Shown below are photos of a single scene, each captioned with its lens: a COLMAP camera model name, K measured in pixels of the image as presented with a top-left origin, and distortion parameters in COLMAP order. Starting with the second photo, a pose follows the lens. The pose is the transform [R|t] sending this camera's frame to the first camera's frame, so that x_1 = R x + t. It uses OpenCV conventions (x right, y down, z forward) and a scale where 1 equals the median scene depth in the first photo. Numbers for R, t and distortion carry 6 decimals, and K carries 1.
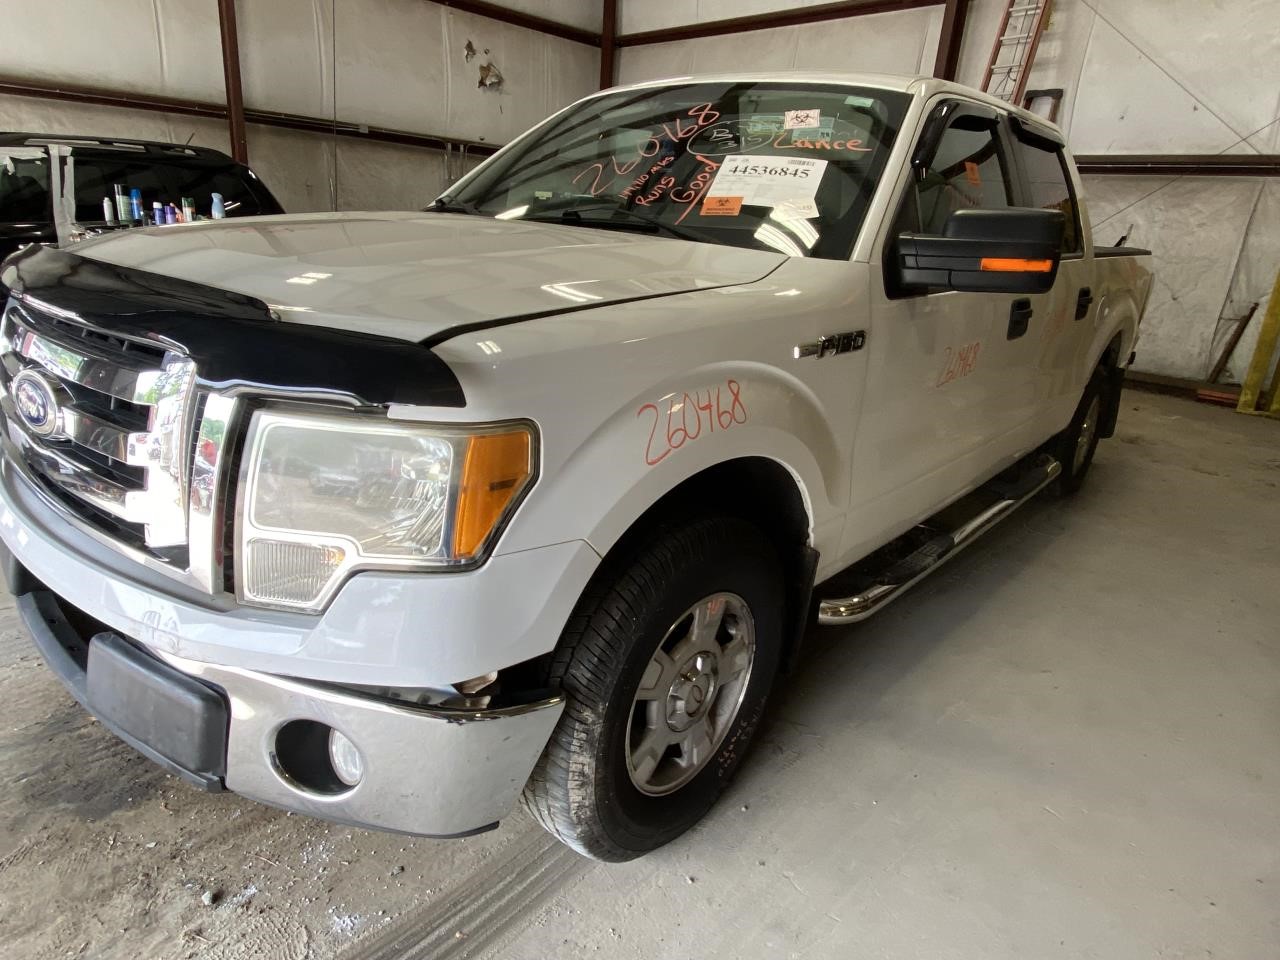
lens RADIAL K [[771.7, 0, 655.9], [0, 771.7, 484.4], [0, 0, 1]] dist [0.000545, -0.001285]
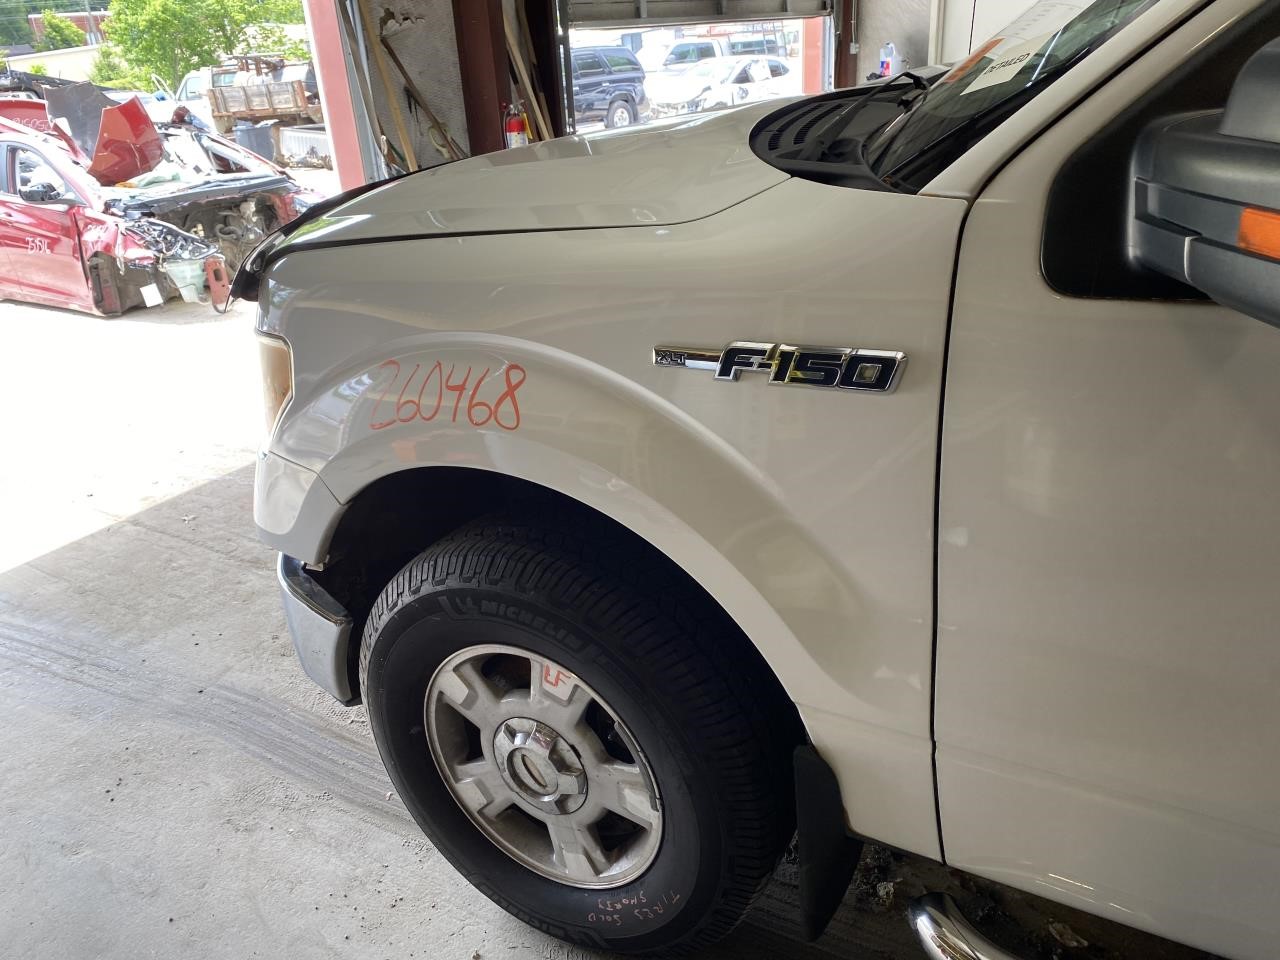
lens RADIAL K [[965.7, 0, 640.0], [0, 965.7, 480.0], [0, 0, 1]] dist [0.011332, -0.003824]
pose [[0.210398, 0.332380, -0.919378, 0.102524], [-0.254371, 0.926650, 0.276796, -0.033308], [0.943943, 0.175626, 0.279513, 0.096554]]
